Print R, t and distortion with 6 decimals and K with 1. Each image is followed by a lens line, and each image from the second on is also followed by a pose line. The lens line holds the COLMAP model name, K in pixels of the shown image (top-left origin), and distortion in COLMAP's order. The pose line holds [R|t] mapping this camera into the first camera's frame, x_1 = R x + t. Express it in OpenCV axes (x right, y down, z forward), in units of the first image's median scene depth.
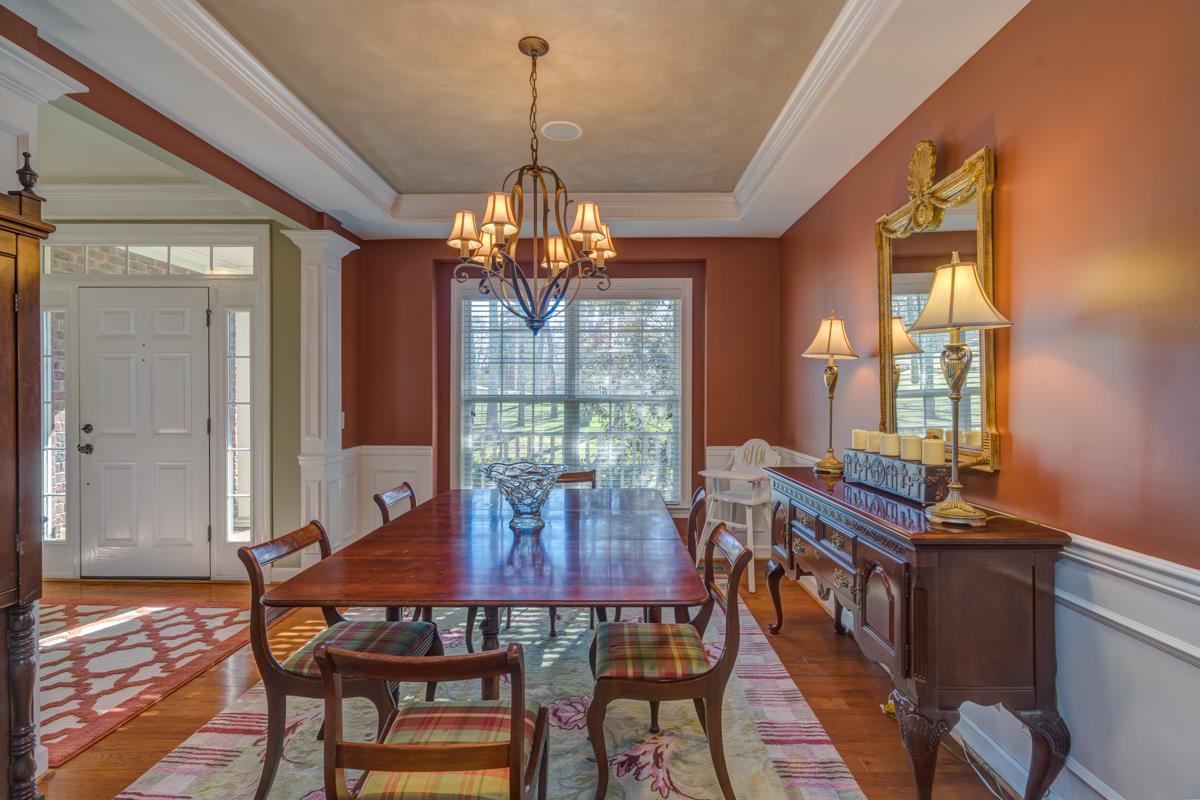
lens RADIAL K [[555.4, 0, 607.9], [0, 555.4, 394.0], [0, 0, 1]] dist [-0.004166, 0.001226]
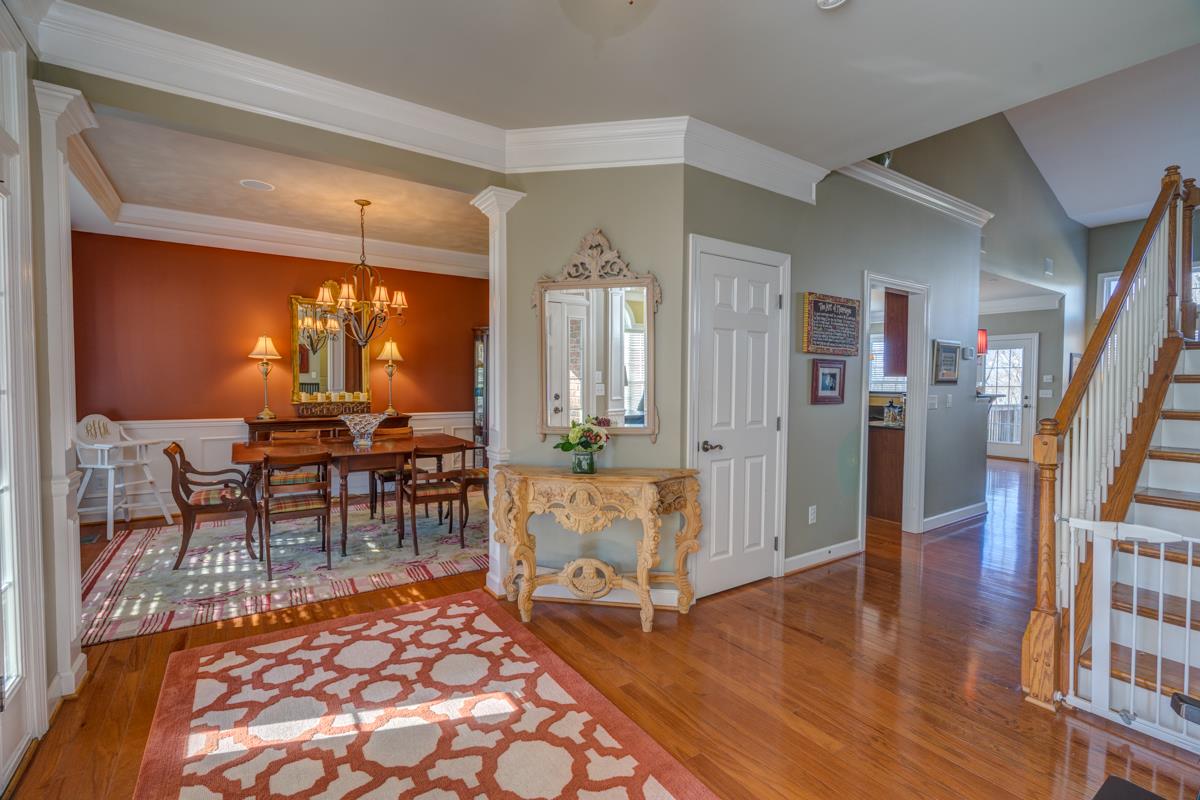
lens RADIAL K [[555.4, 0, 603.6], [0, 555.4, 394.0], [0, 0, 1]] dist [-0.004166, 0.001226]
pose [[-0.573686, -0.026145, 0.818658, -1.821883], [-0.008415, 0.999626, 0.026028, -0.002399], [-0.819032, 0.008043, -0.573691, 1.161656]]
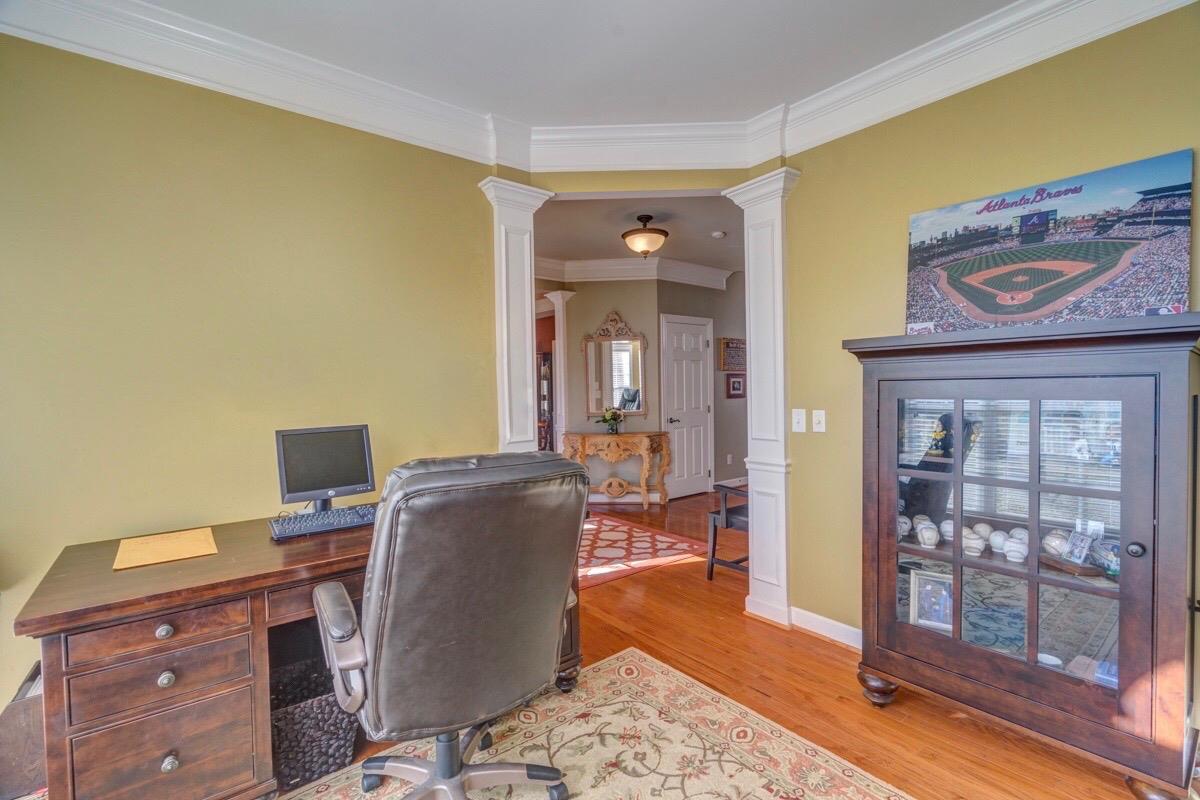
lens RADIAL K [[555.4, 0, 601.1], [0, 555.4, 391.8], [0, 0, 1]] dist [-0.004166, 0.001226]
pose [[-0.635740, 0.001137, 0.771902, -2.705421], [0.014682, 0.999836, 0.010619, -0.011909], [-0.771764, 0.018084, -0.635652, 2.136899]]
